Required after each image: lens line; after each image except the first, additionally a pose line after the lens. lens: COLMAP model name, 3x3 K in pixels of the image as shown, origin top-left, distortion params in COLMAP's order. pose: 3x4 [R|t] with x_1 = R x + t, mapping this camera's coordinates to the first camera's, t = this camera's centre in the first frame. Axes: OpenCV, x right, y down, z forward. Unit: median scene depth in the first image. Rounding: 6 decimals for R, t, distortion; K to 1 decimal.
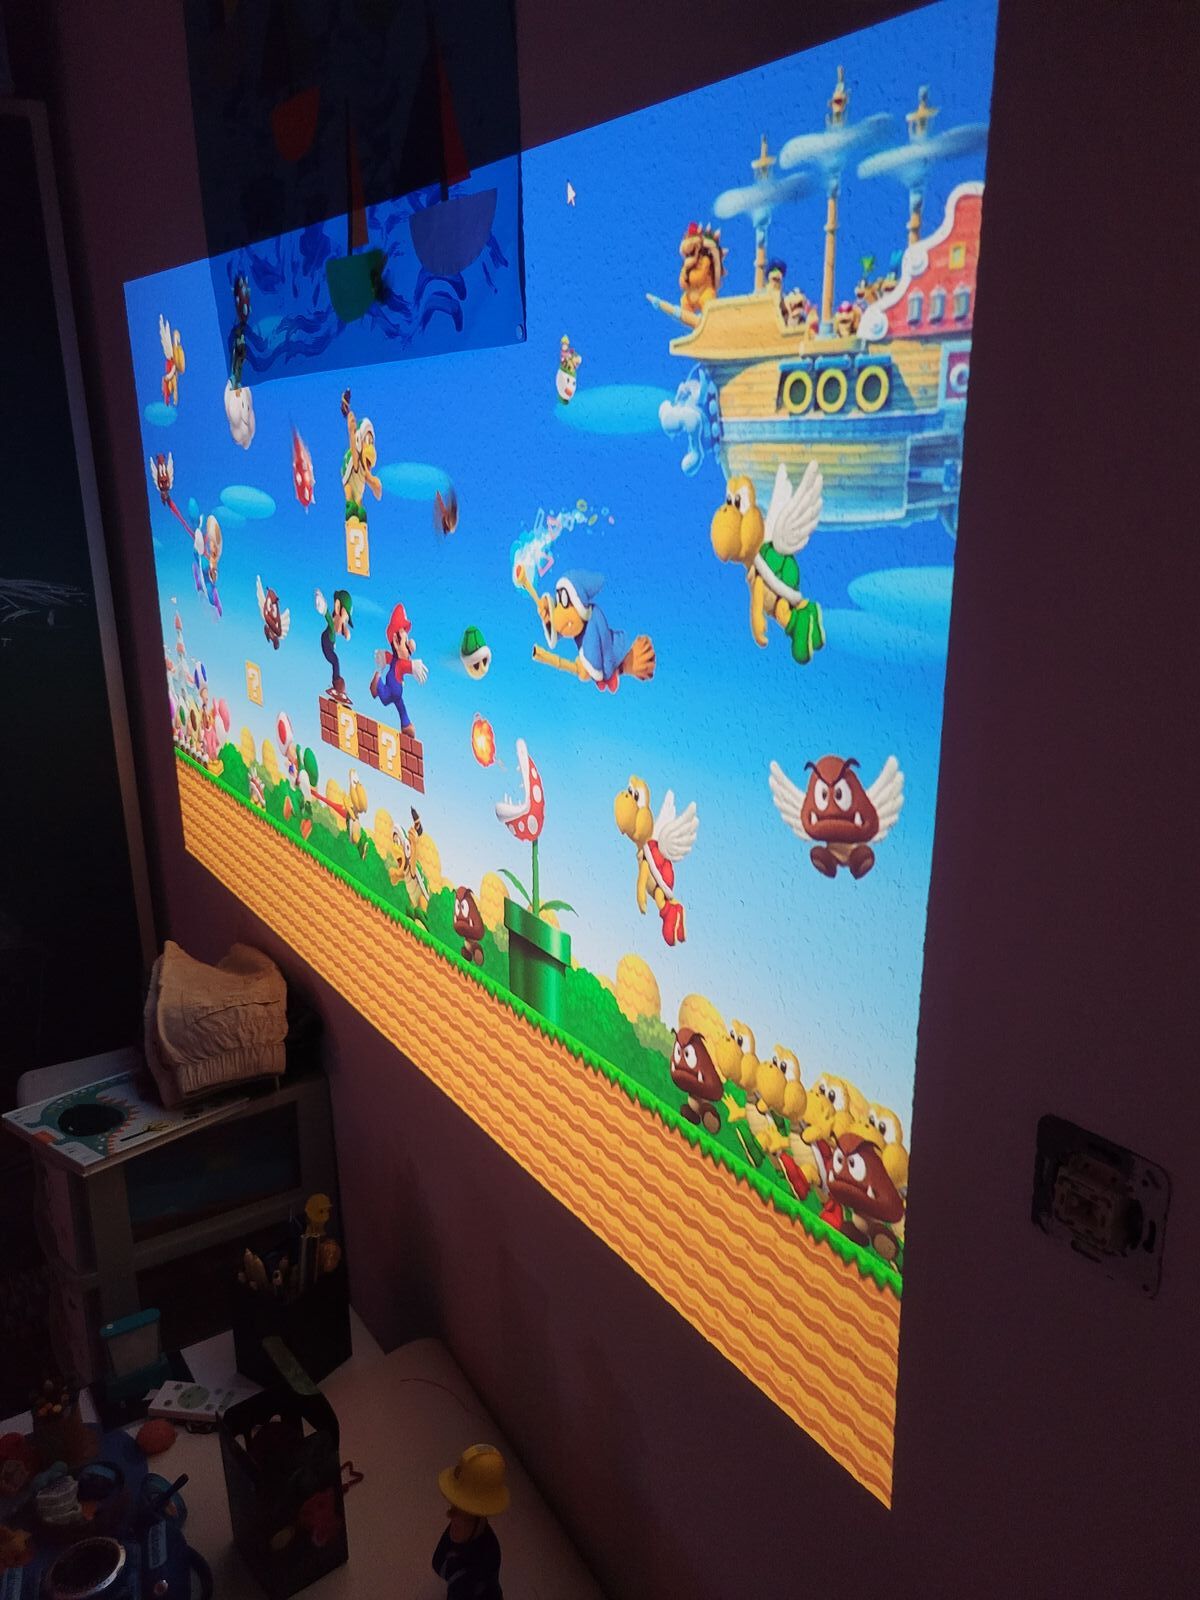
lens RADIAL K [[1210.2, 0, 599.3], [0, 1210.2, 806.5], [0, 0, 1]] dist [0.019786, -0.002889]
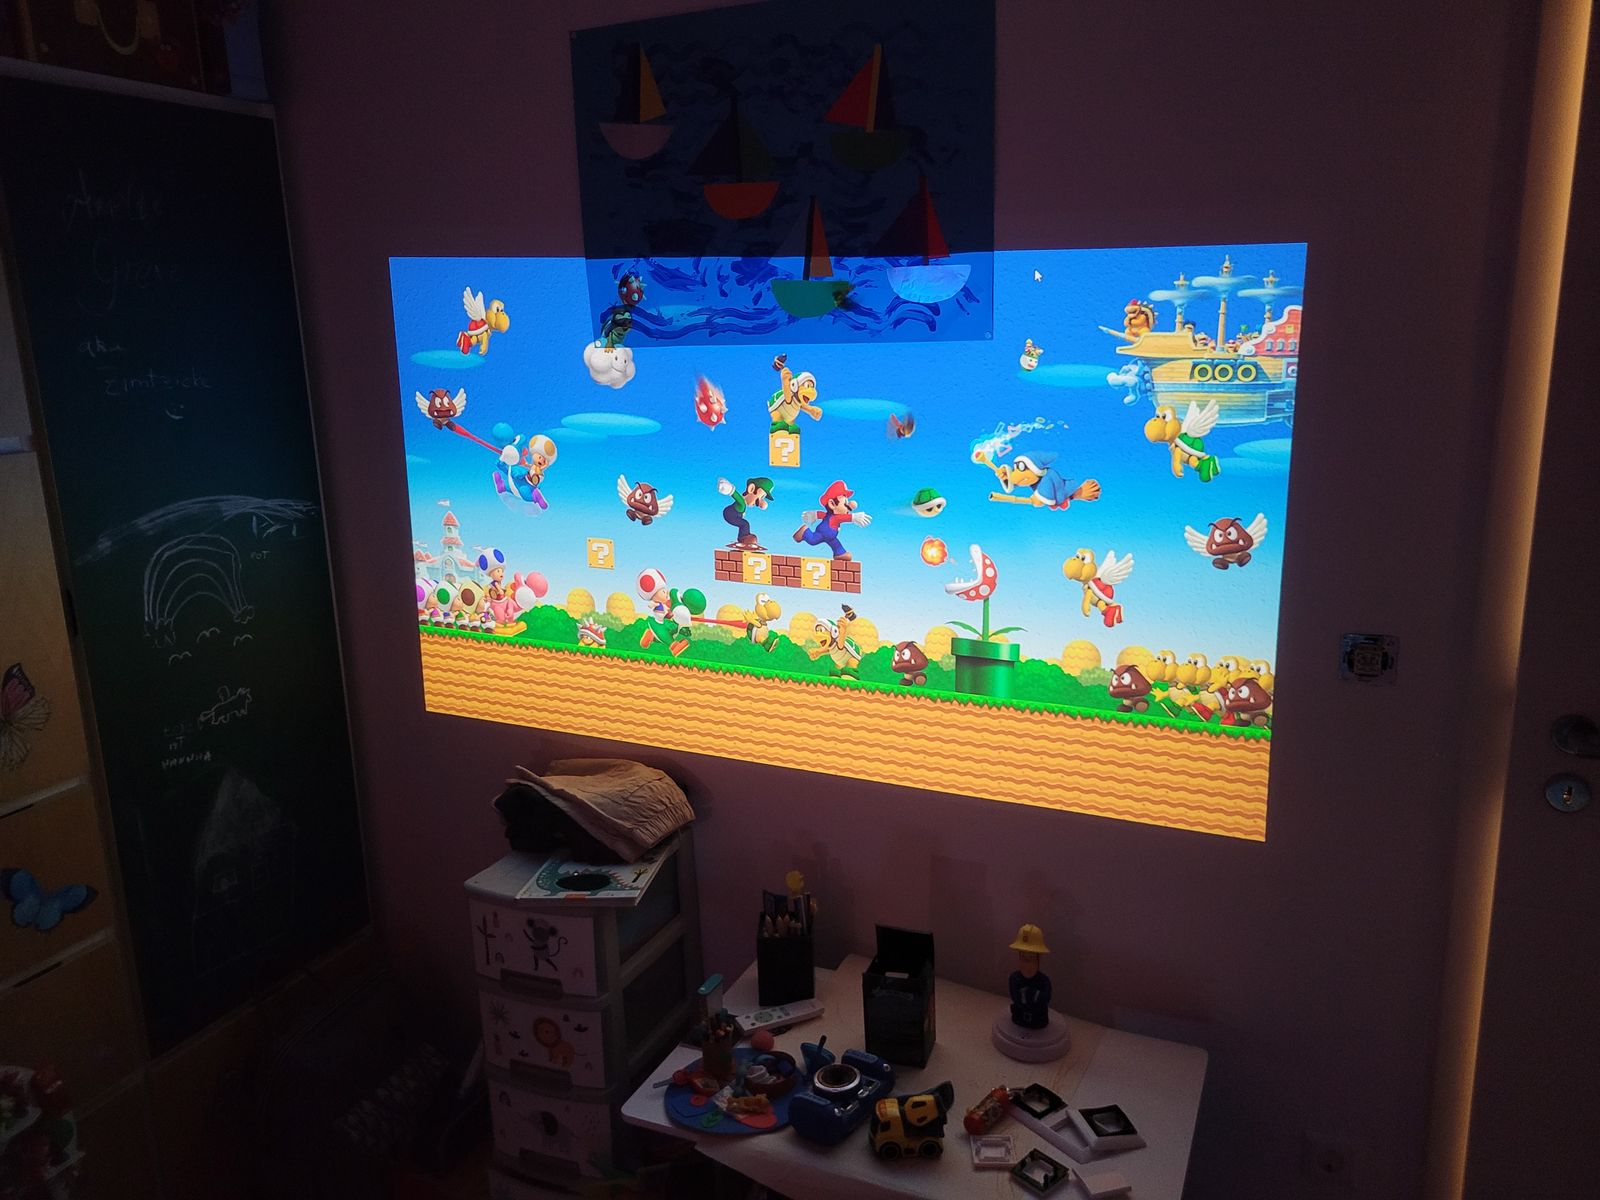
lens RADIAL K [[1210.2, 0, 800.1], [0, 1210.2, 597.4], [0, 0, 1]] dist [0.019786, -0.002889]
pose [[0.846090, -0.128716, 0.517266, -1.358101], [0.162321, 0.986535, -0.020020, 0.018777], [-0.507724, 0.100902, 0.855590, -0.472190]]
